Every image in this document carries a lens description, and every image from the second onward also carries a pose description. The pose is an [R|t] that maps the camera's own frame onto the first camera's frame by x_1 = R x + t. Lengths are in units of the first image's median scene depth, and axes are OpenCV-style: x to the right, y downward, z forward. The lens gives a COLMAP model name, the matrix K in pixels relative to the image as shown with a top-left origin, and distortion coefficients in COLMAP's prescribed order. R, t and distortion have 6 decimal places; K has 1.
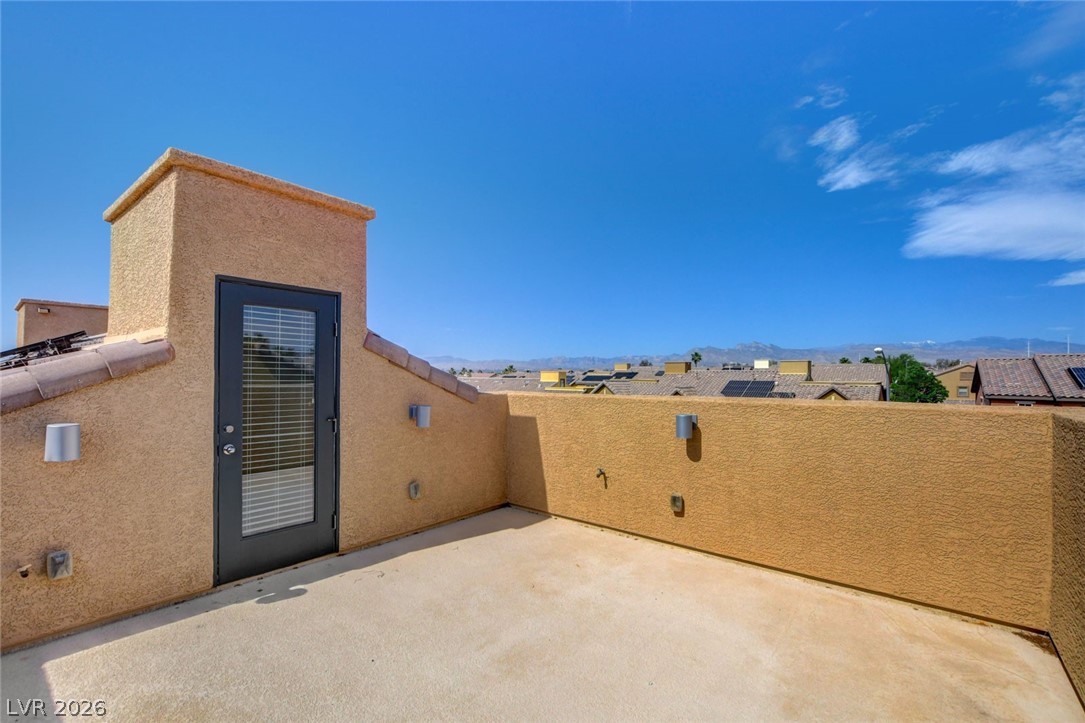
lens RADIAL K [[485.6, 0, 542.5], [0, 485.6, 361.5], [0, 0, 1]] dist [-0.002658, 0.000169]
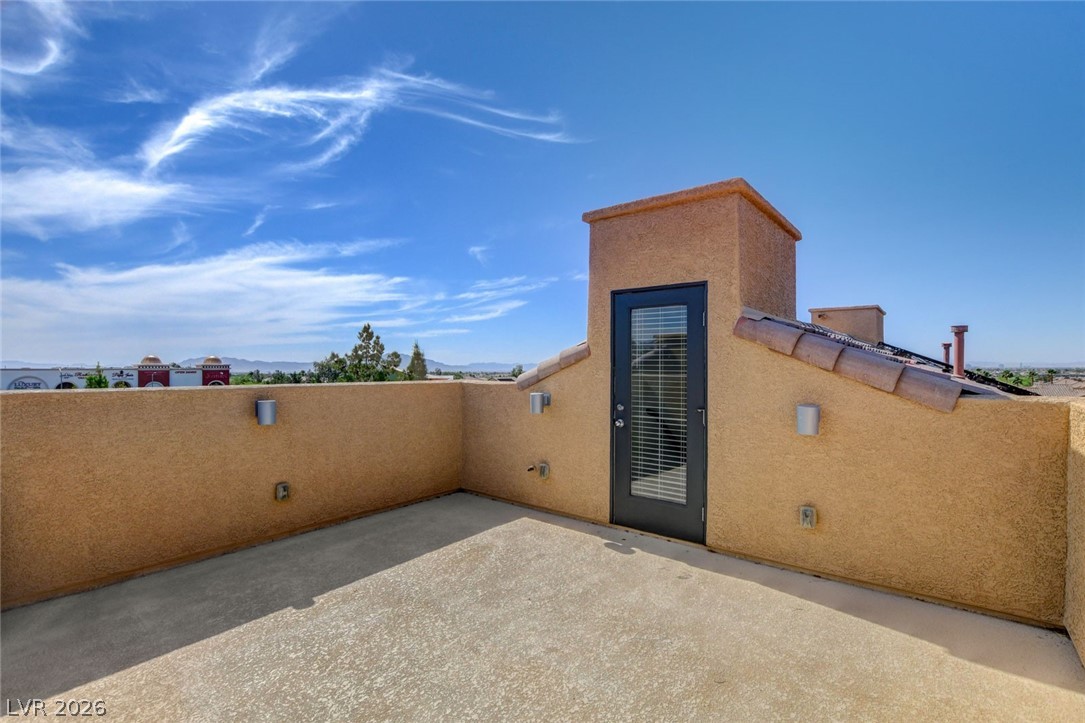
lens RADIAL K [[485.6, 0, 542.5], [0, 485.6, 361.5], [0, 0, 1]] dist [-0.002658, 0.000169]
pose [[0.022073, -0.020236, -0.999552, 0.603252], [0.023956, 0.999519, -0.019707, 0.034246], [0.999469, -0.023510, 0.022547, 0.707877]]
